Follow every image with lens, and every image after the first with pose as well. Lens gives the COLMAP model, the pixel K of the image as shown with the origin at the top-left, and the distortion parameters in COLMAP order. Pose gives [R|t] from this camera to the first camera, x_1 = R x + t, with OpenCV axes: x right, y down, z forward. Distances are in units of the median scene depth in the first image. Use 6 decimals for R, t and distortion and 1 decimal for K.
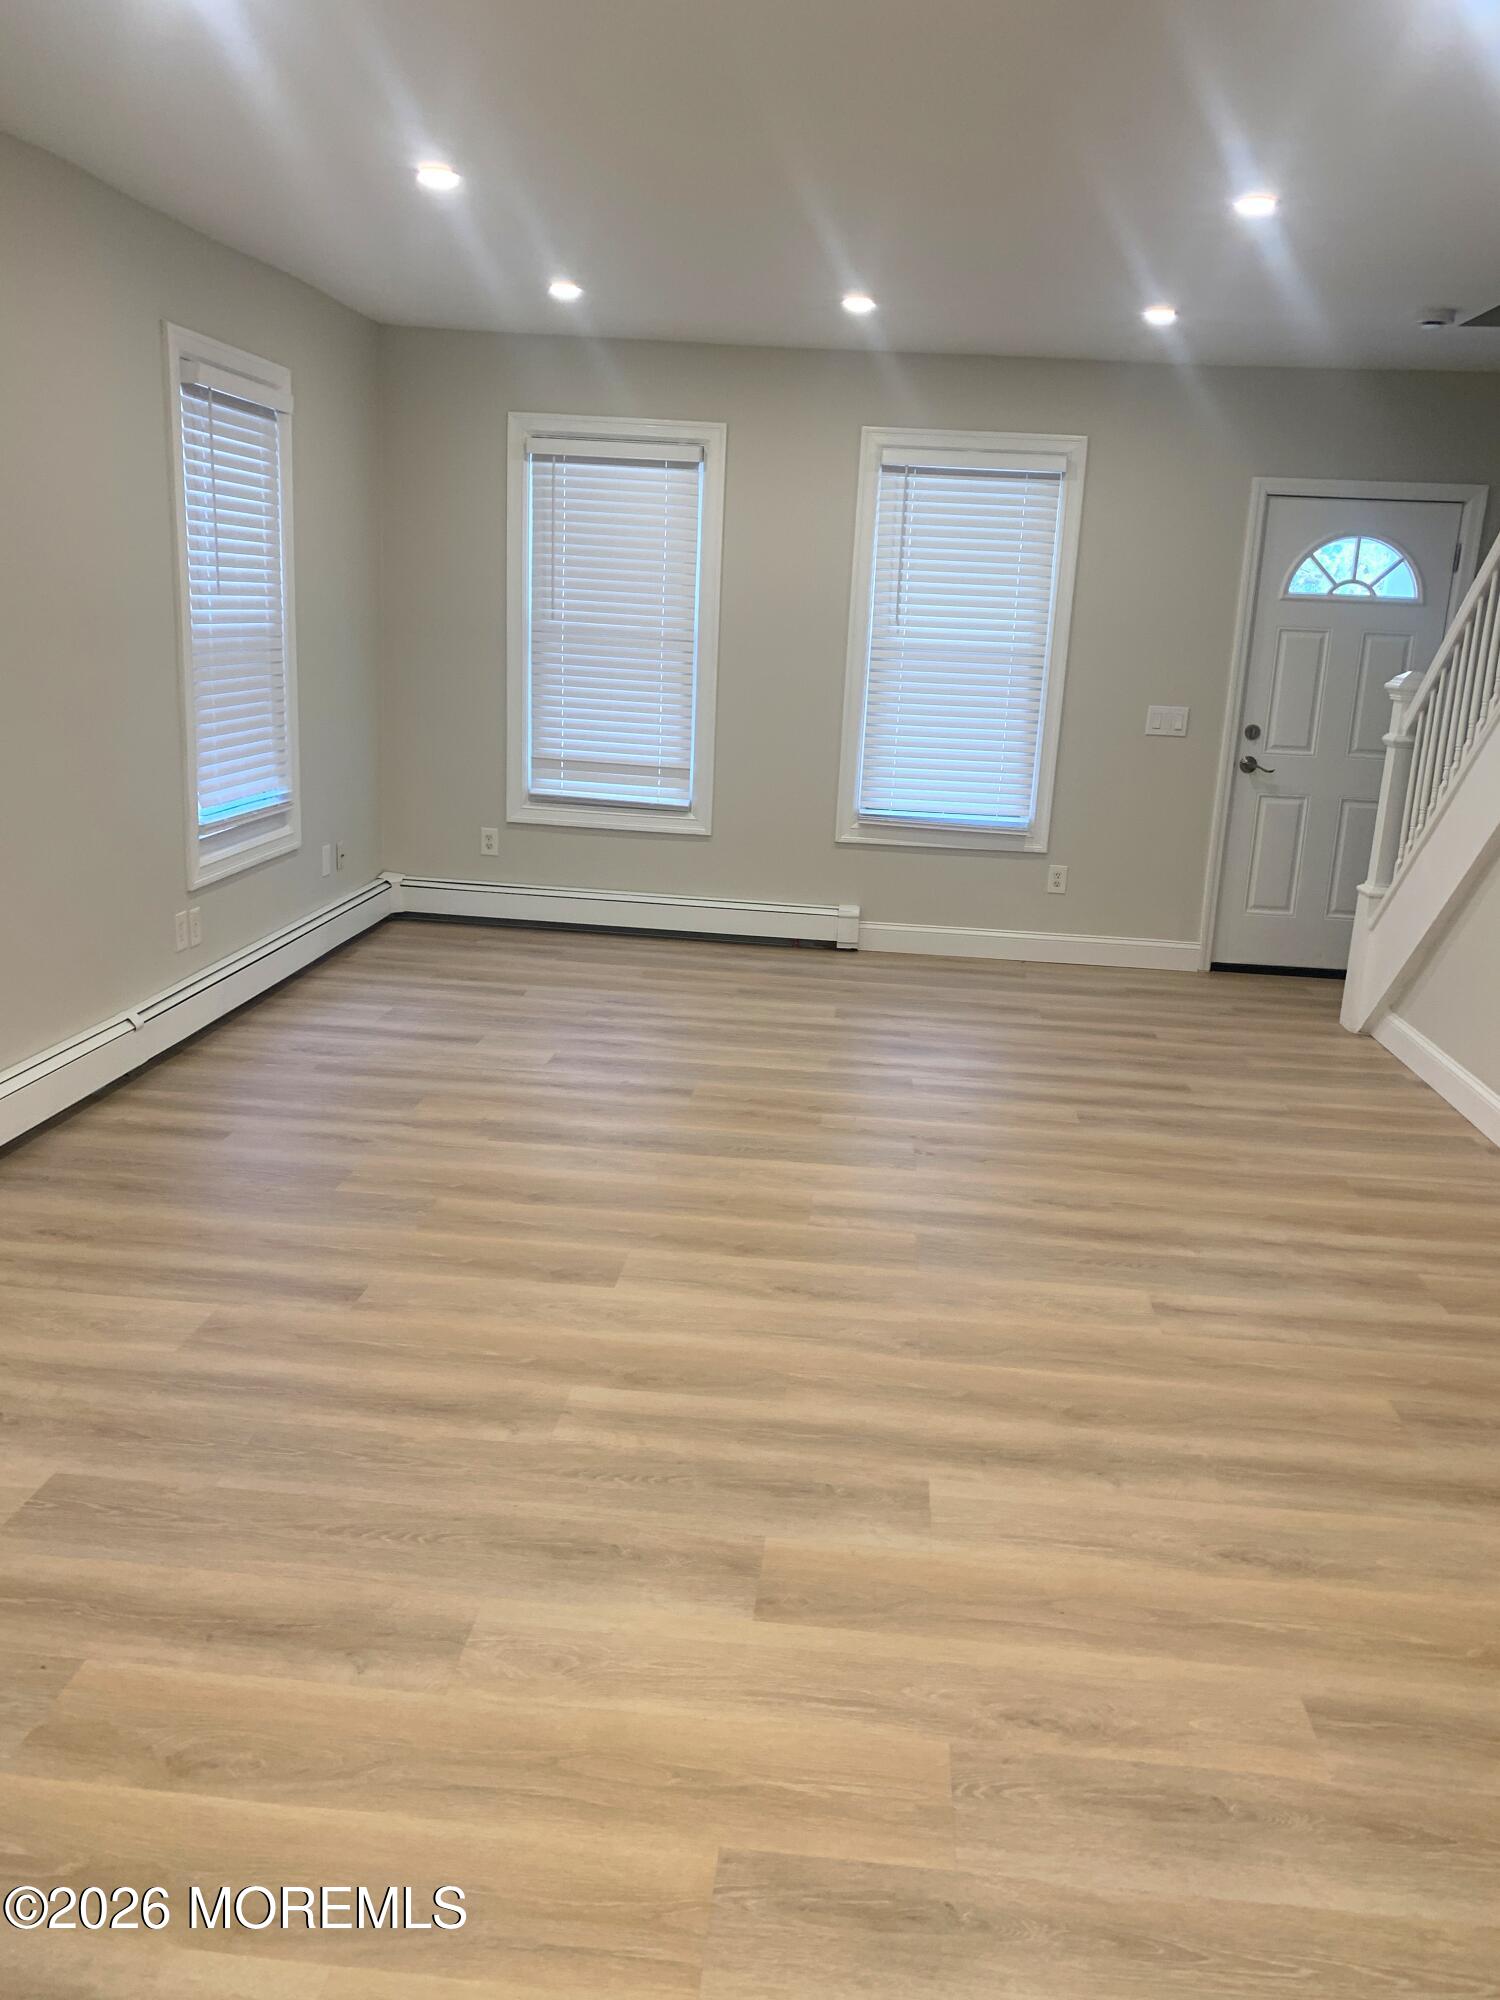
lens RADIAL K [[1501.2, 0, 800.3], [0, 1501.2, 999.6], [0, 0, 1]] dist [0.100365, -0.293068]
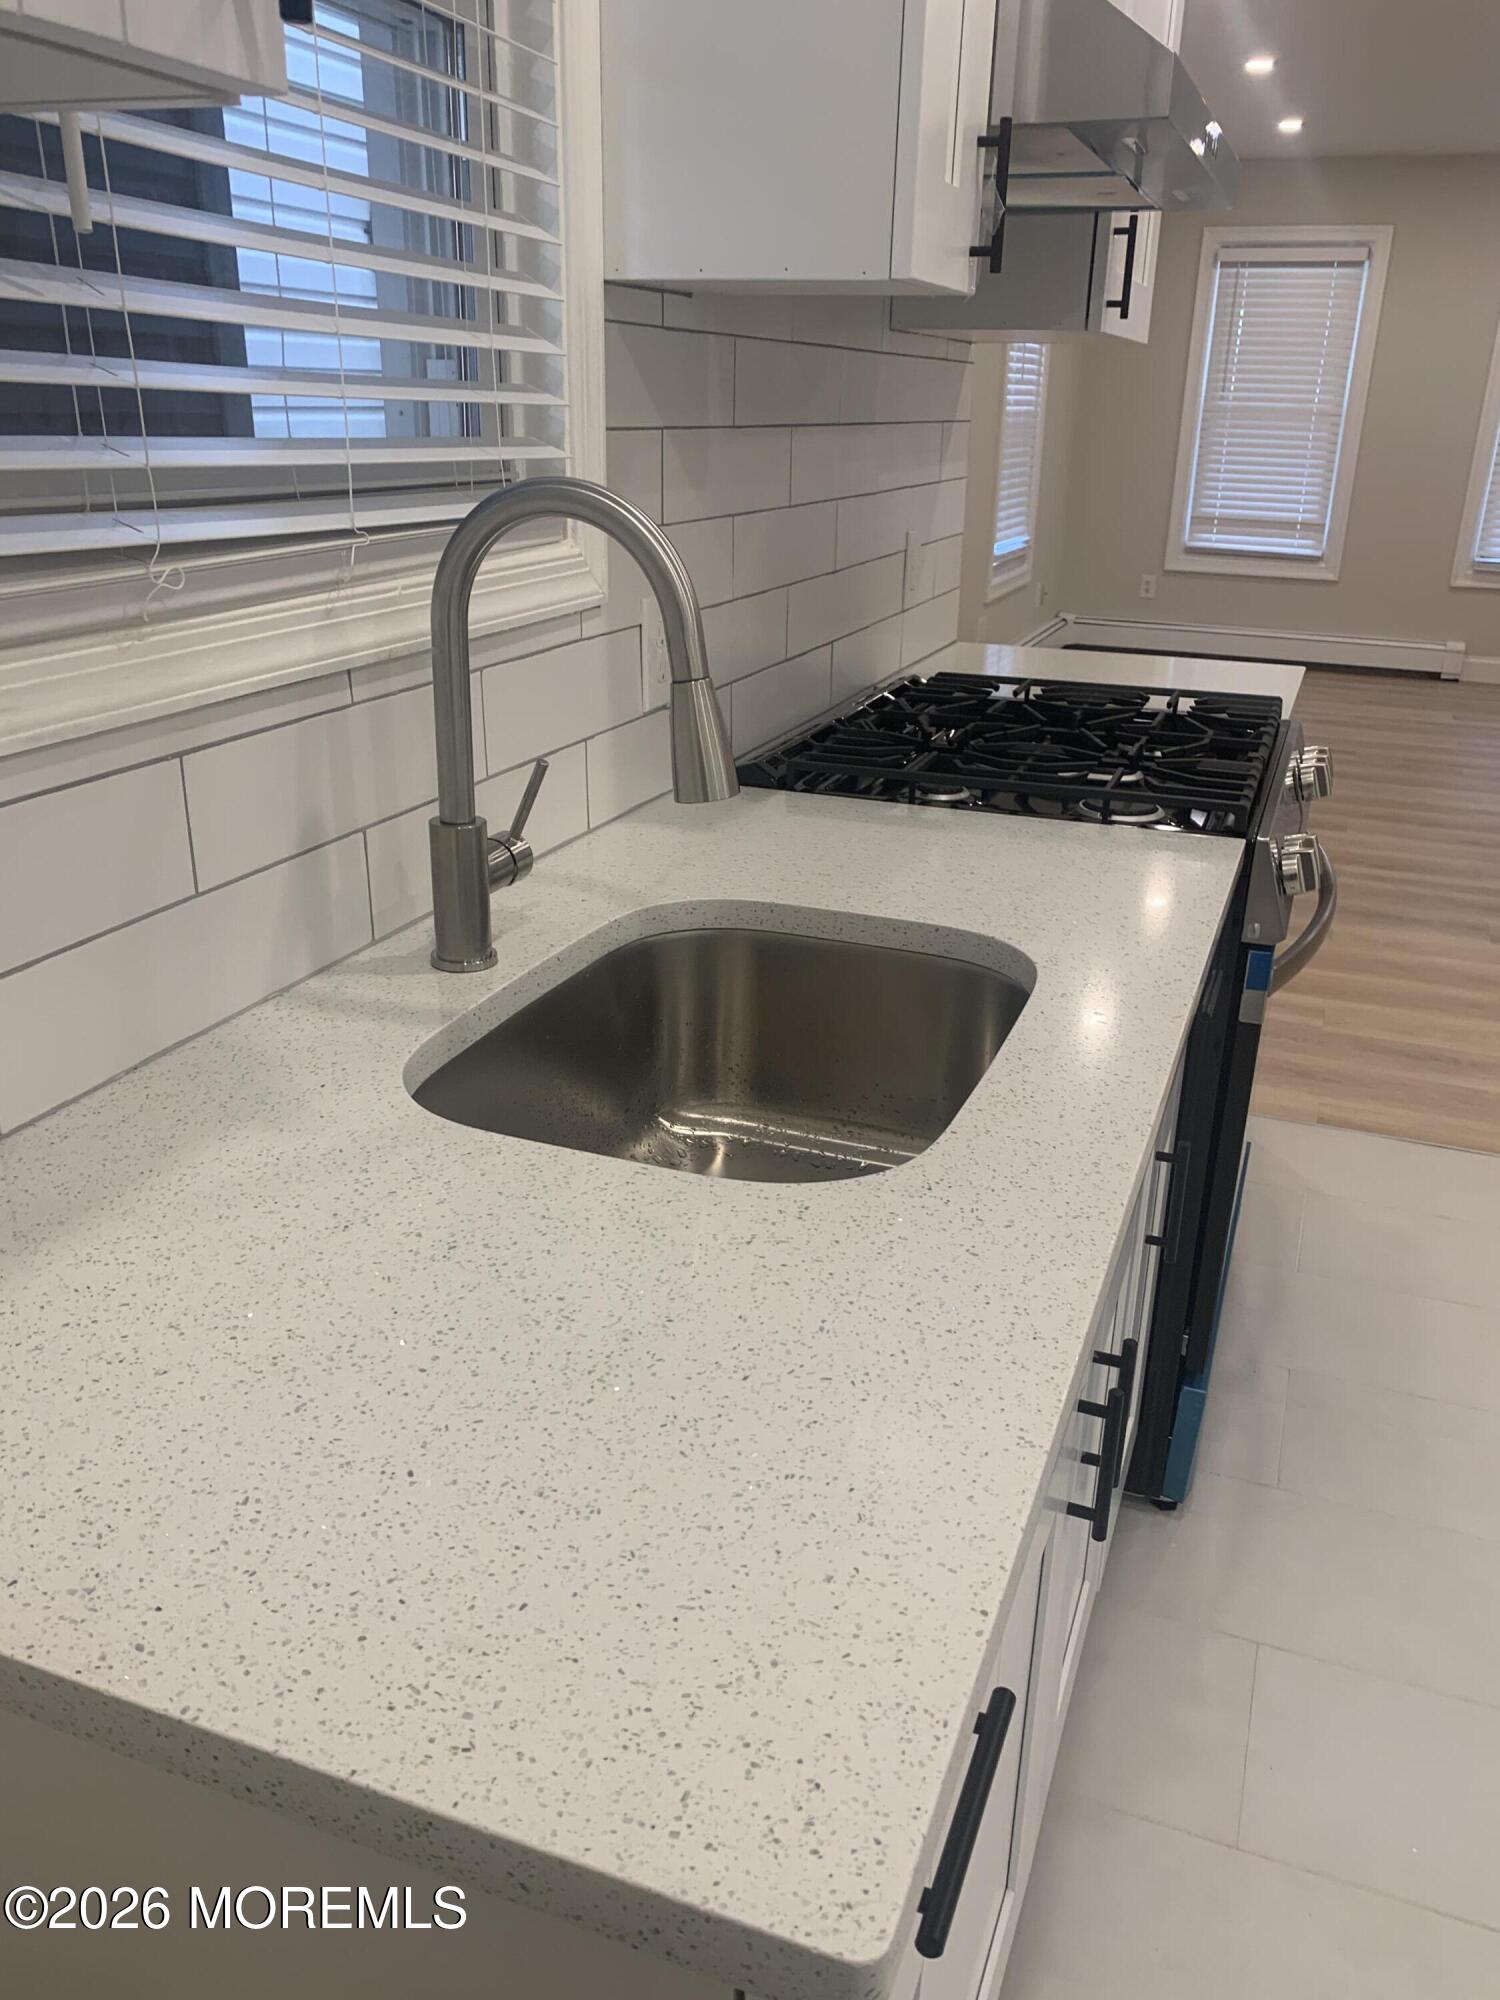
lens RADIAL K [[1552.1, 0, 754.4], [0, 1552.1, 1010.1], [0, 0, 1]] dist [0.011100, -0.005683]
pose [[0.952265, 0.085158, -0.293156, -0.118189], [-0.051097, 0.991219, 0.121957, 0.111926], [0.300967, -0.101156, 0.948254, -0.389508]]
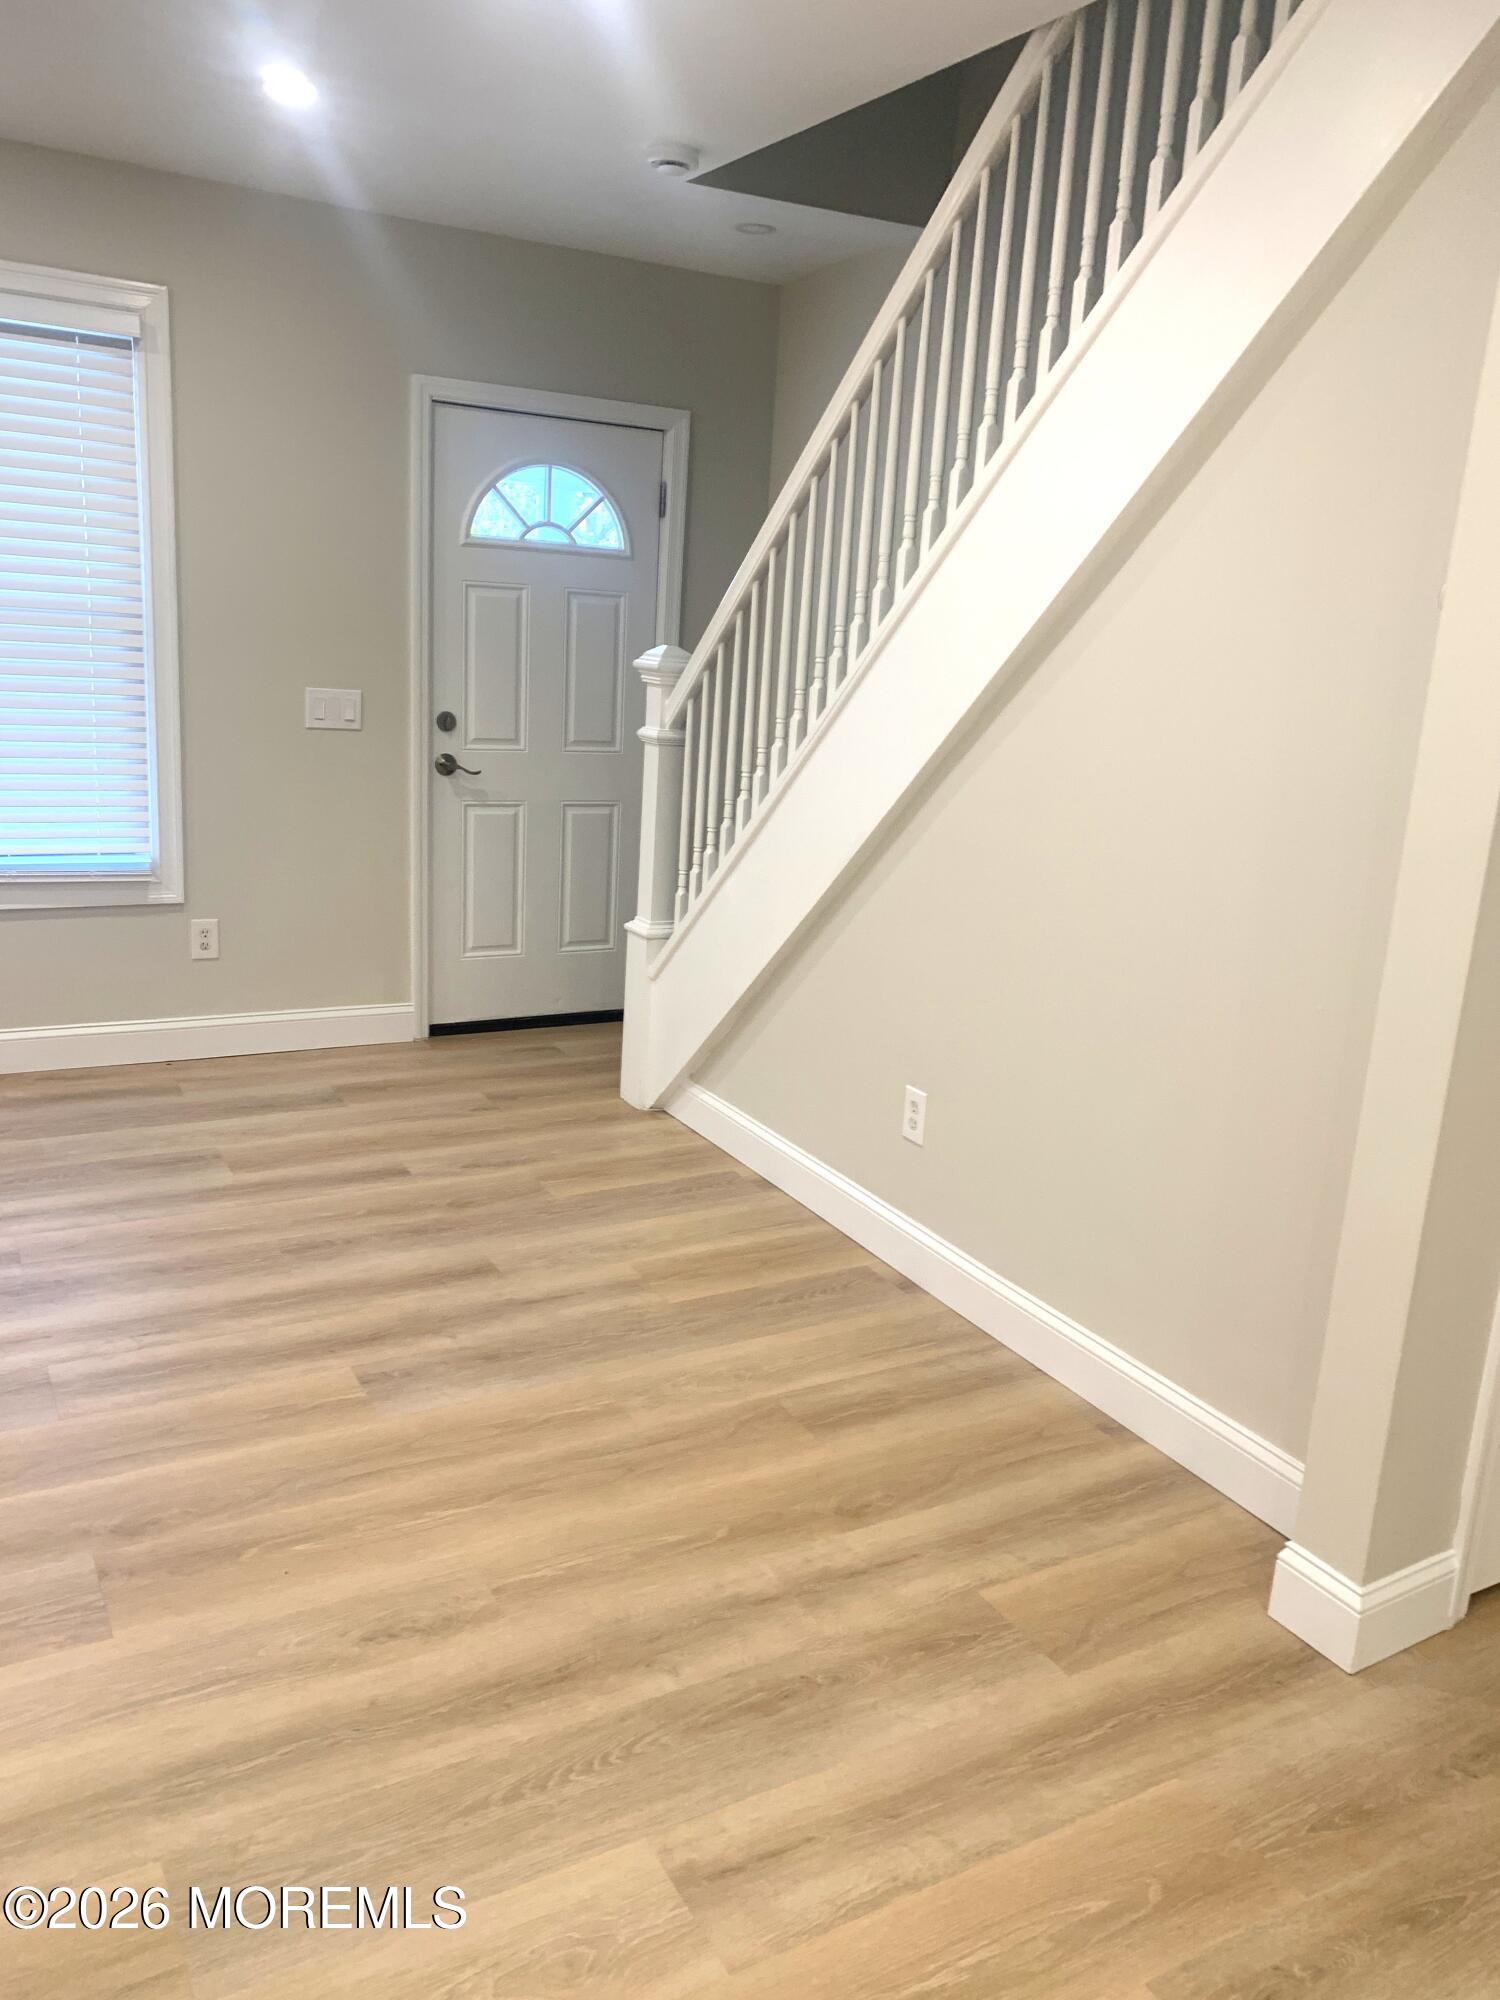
lens RADIAL K [[1508.4, 0, 756.9], [0, 1508.4, 997.3], [0, 0, 1]] dist [0.118218, -0.186999]
pose [[0.837458, -0.127641, 0.531386, 0.006719], [0.113057, 0.991772, 0.060052, -0.071040], [-0.534679, 0.009786, 0.844998, 0.286521]]
